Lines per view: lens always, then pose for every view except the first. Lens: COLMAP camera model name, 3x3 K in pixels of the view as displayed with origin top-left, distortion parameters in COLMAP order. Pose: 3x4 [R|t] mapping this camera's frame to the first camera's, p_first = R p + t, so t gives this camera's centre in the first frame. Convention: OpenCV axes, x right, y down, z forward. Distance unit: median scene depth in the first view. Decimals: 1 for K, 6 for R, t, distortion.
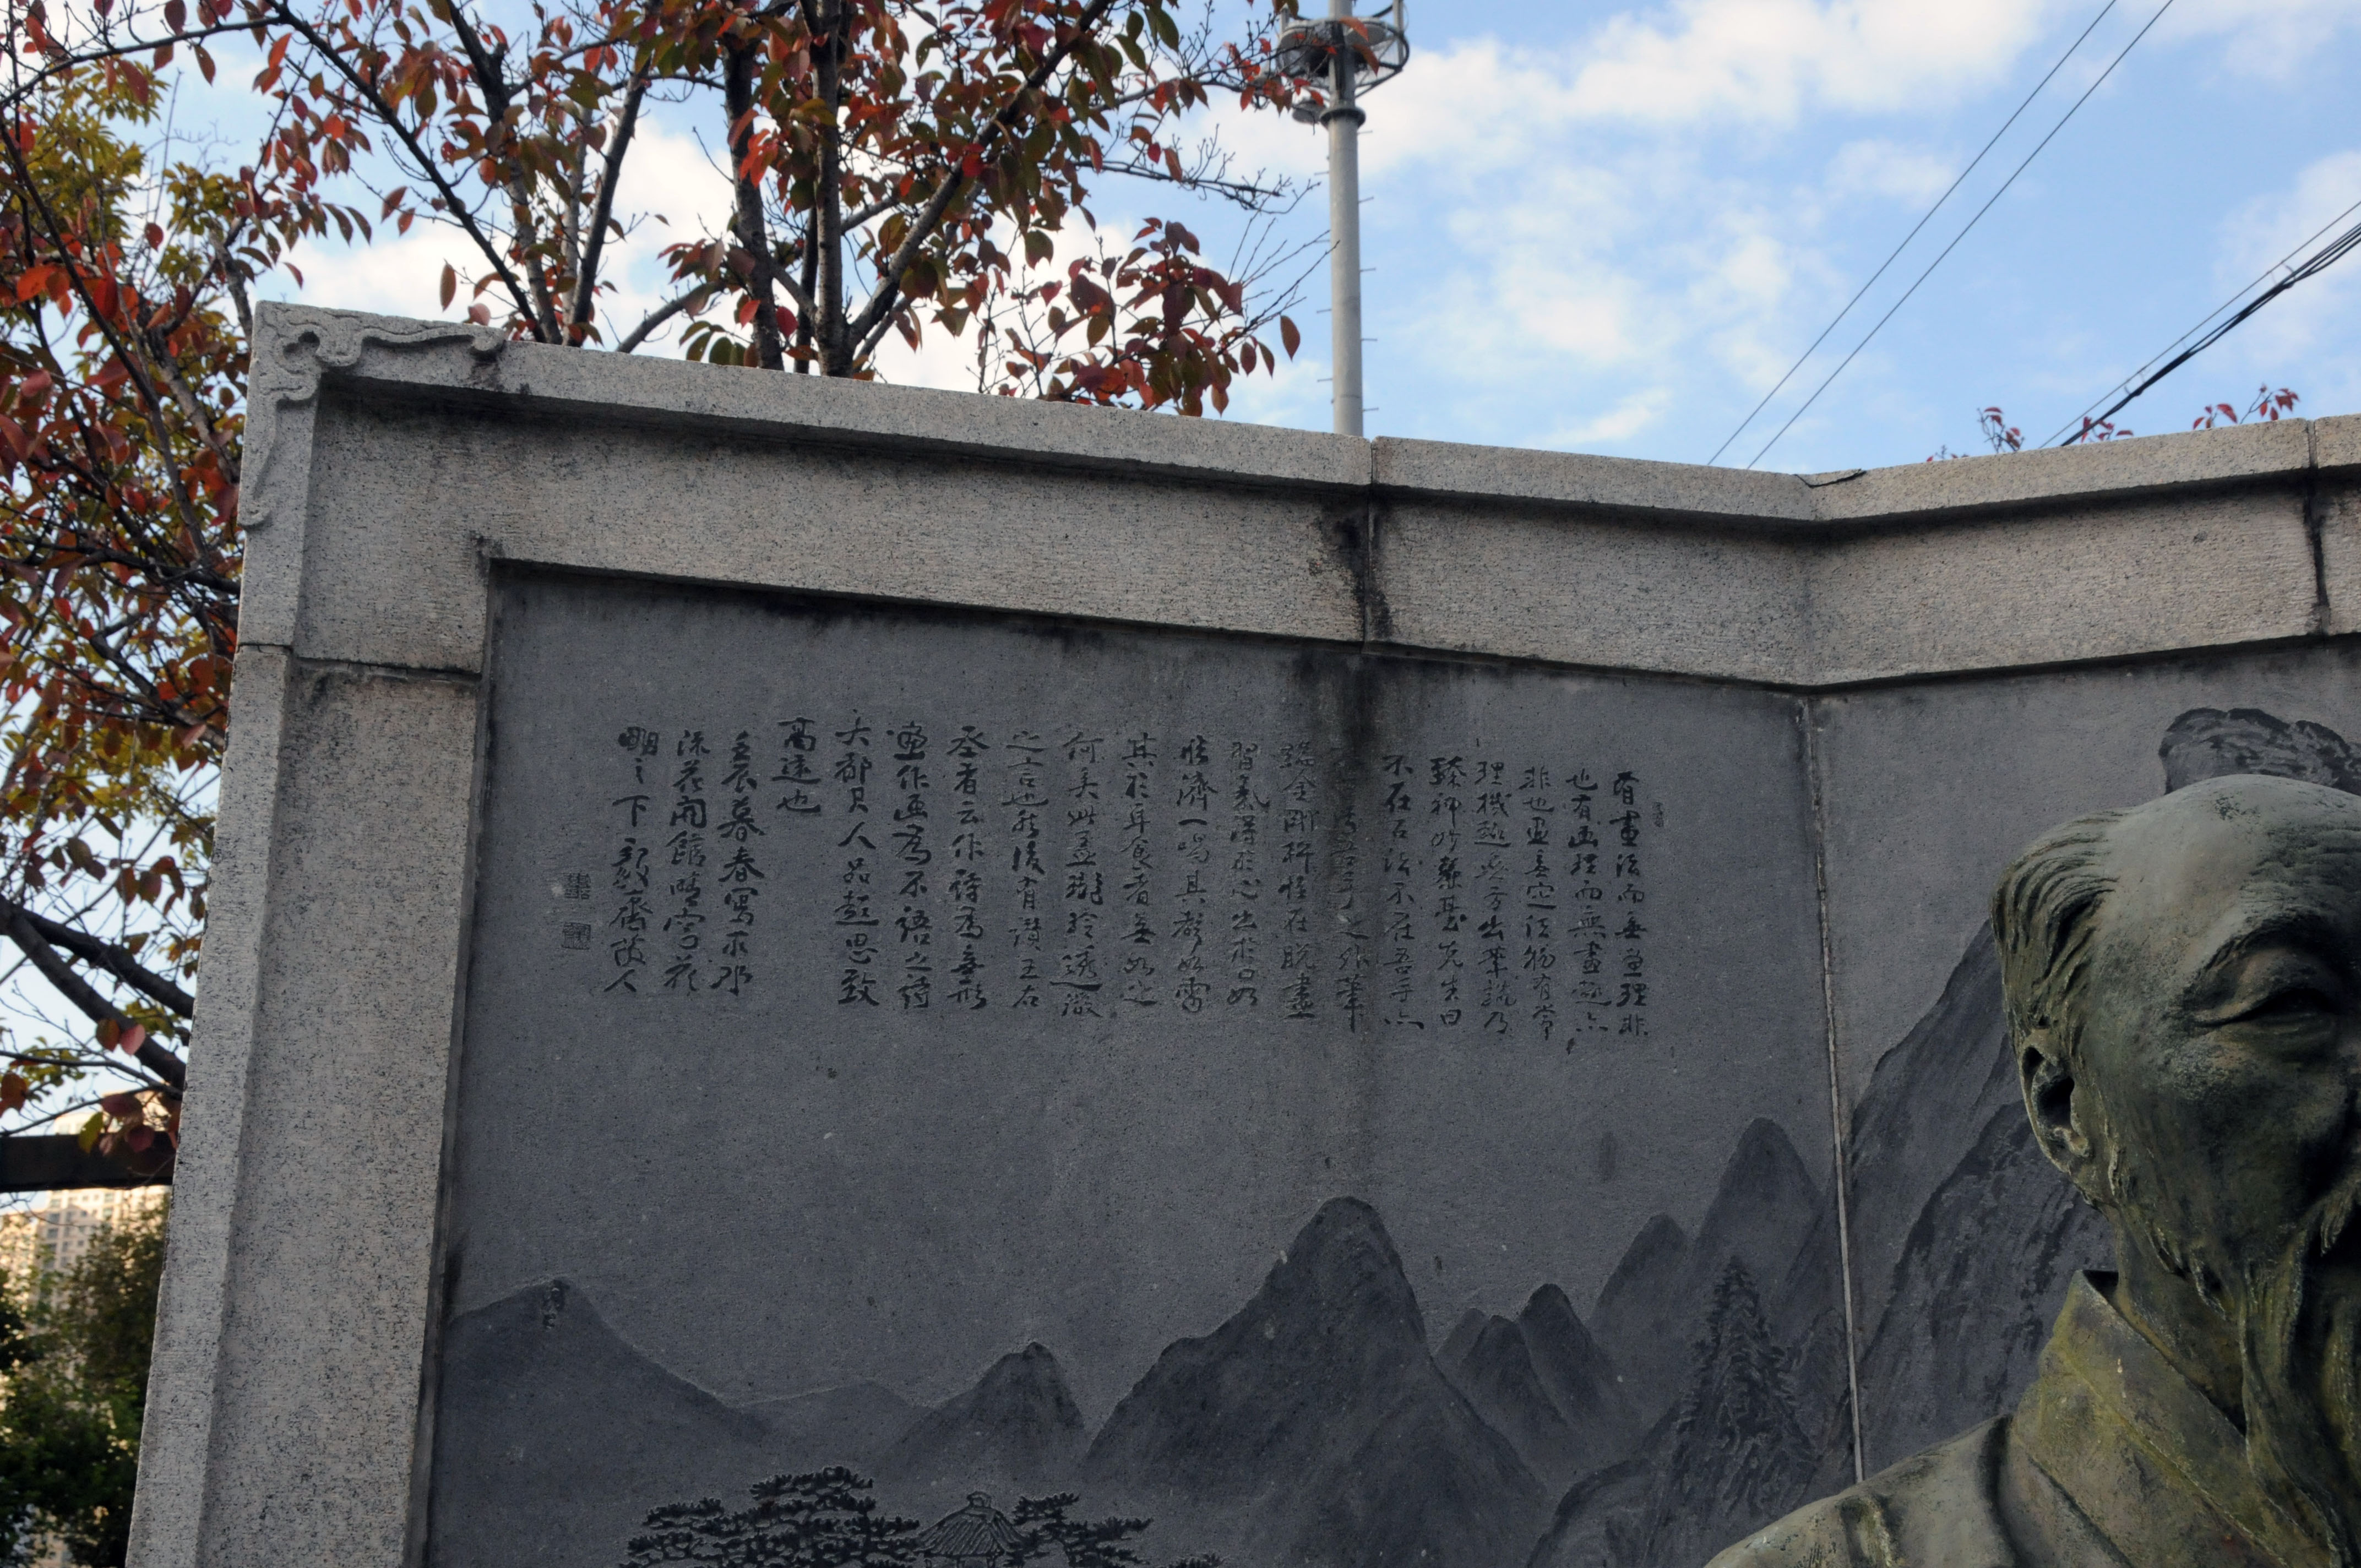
lens RADIAL K [[2815.4, 0, 1180.5], [0, 2815.4, 784.0], [0, 0, 1]] dist [0.002869, 0.263210]
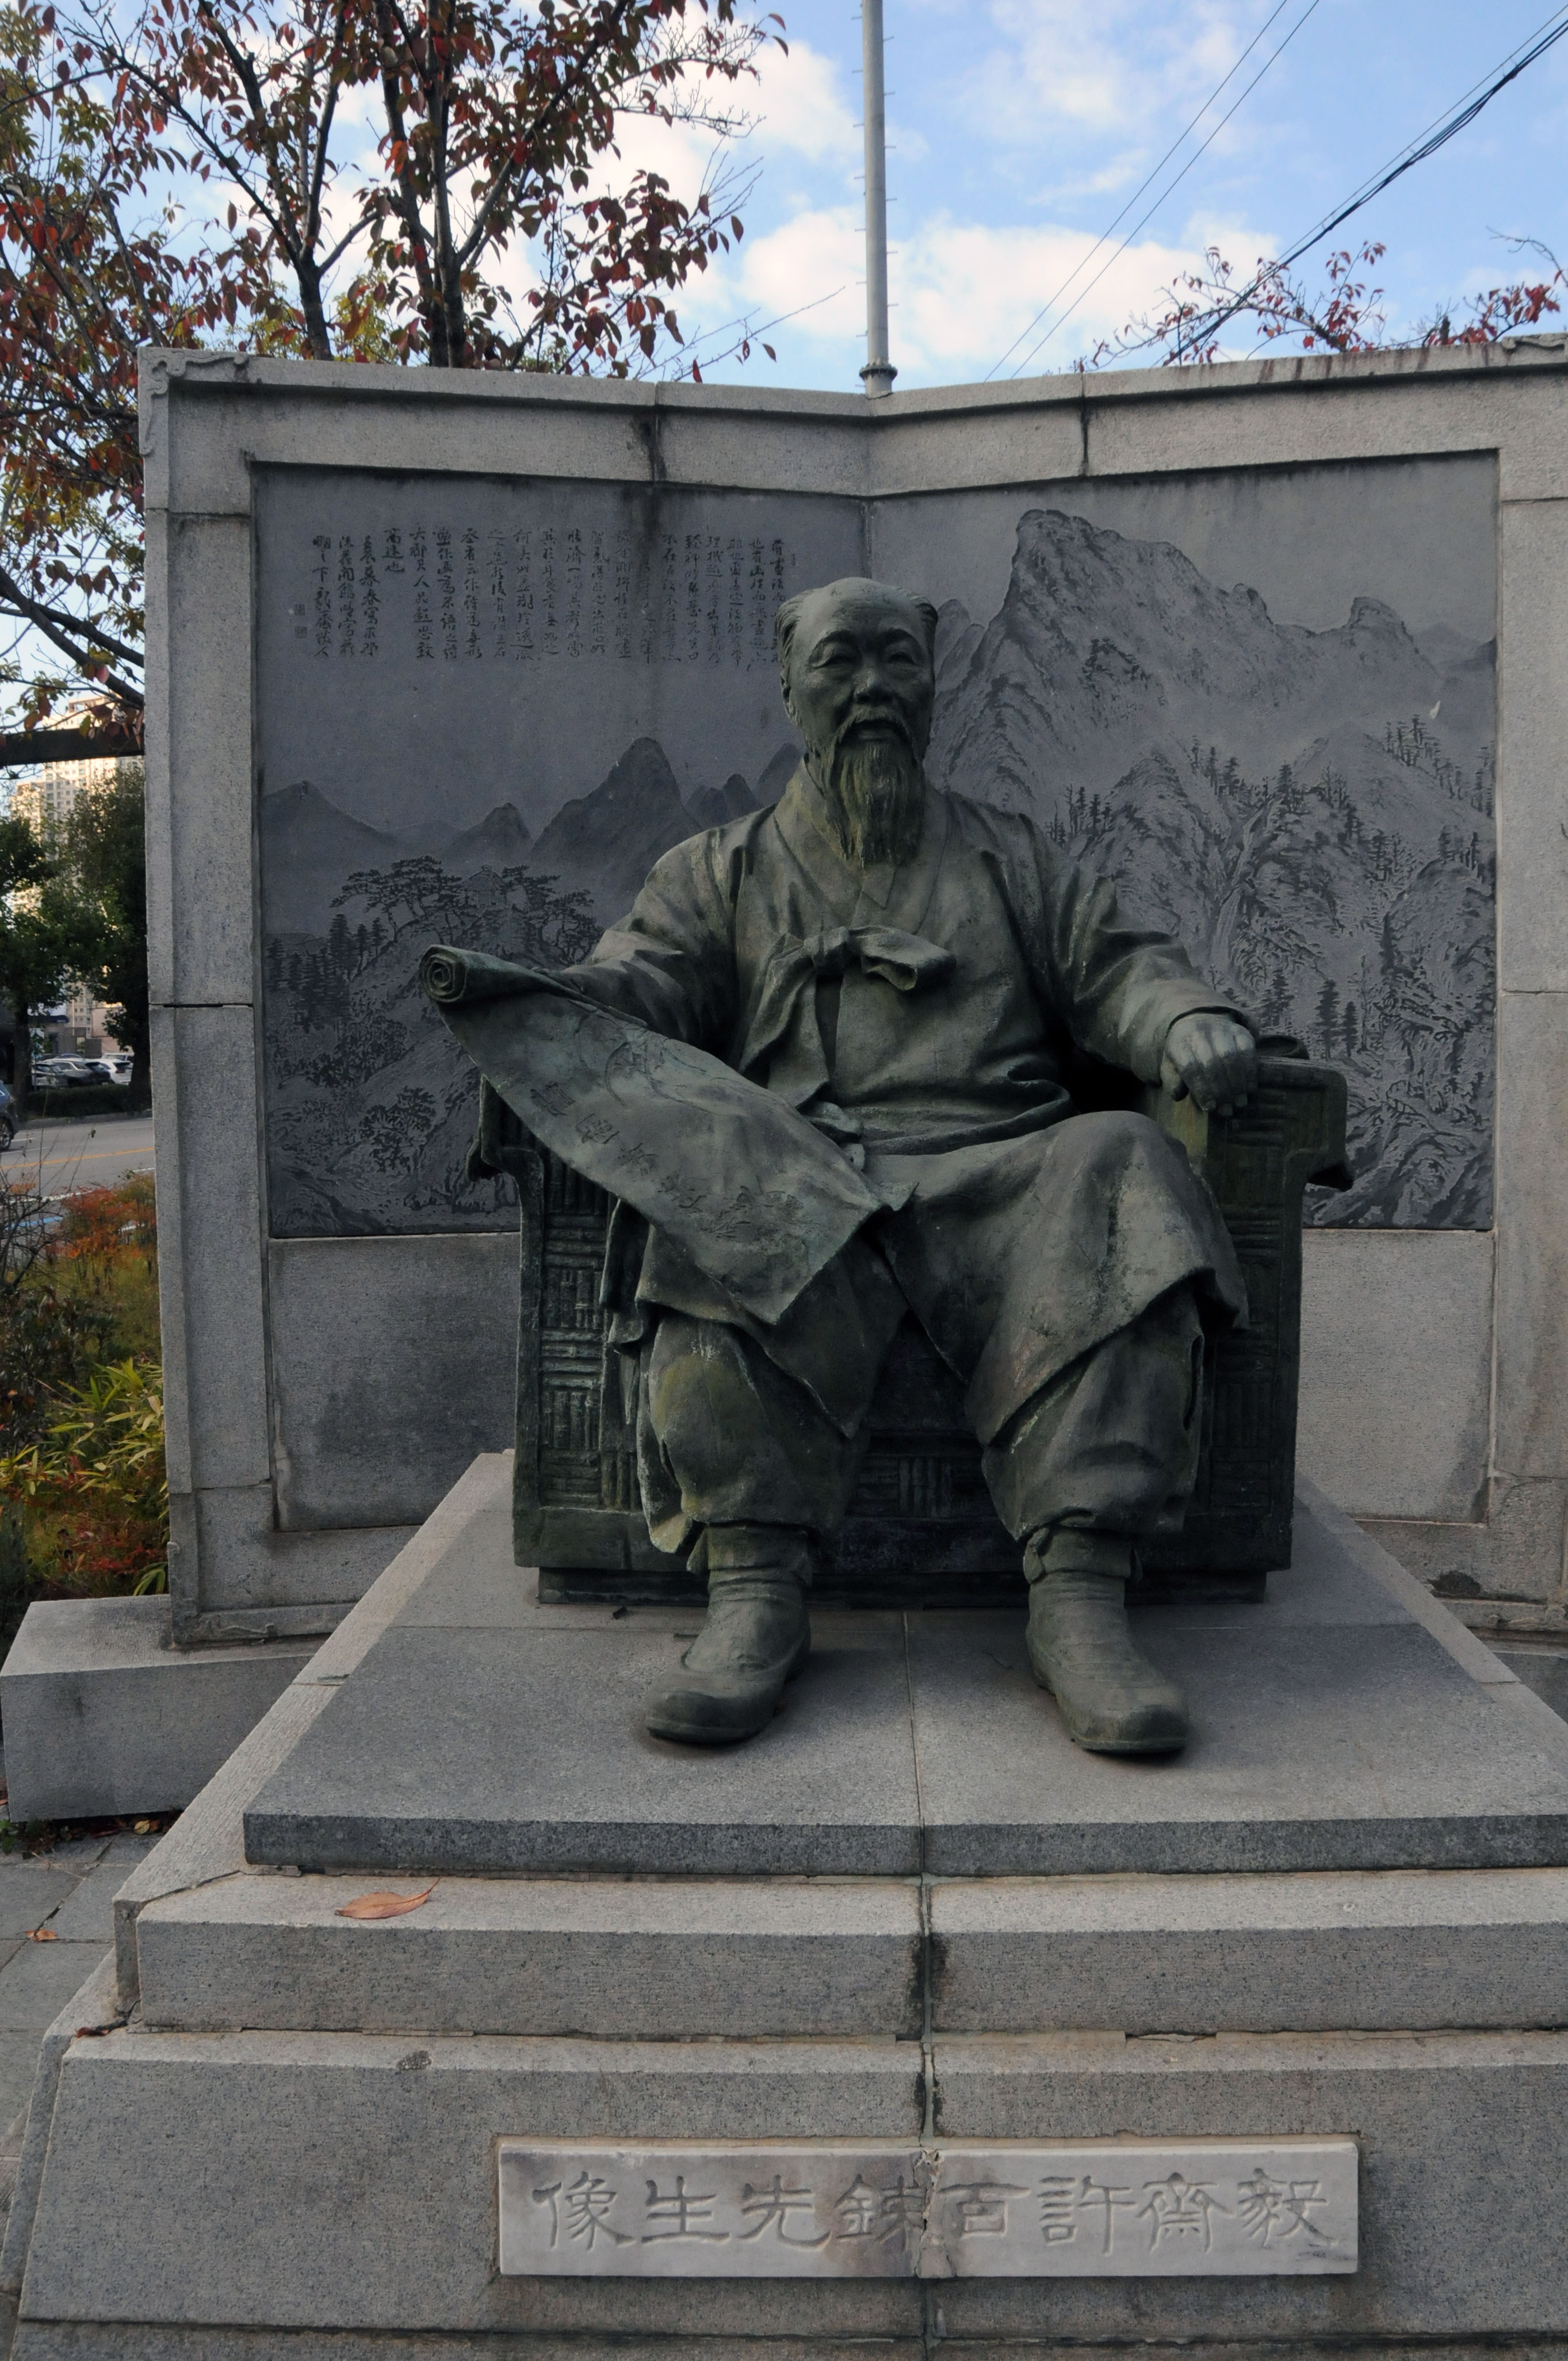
lens RADIAL K [[1897.6, 0, 746.3], [0, 1897.6, 1184.6], [0, 0, 1]] dist [-0.192512, 0.156809]
pose [[0.999682, -0.010489, -0.022941, 0.166408], [0.018104, 0.931638, 0.362938, -0.062929], [0.017565, -0.363238, 0.931531, -0.521966]]
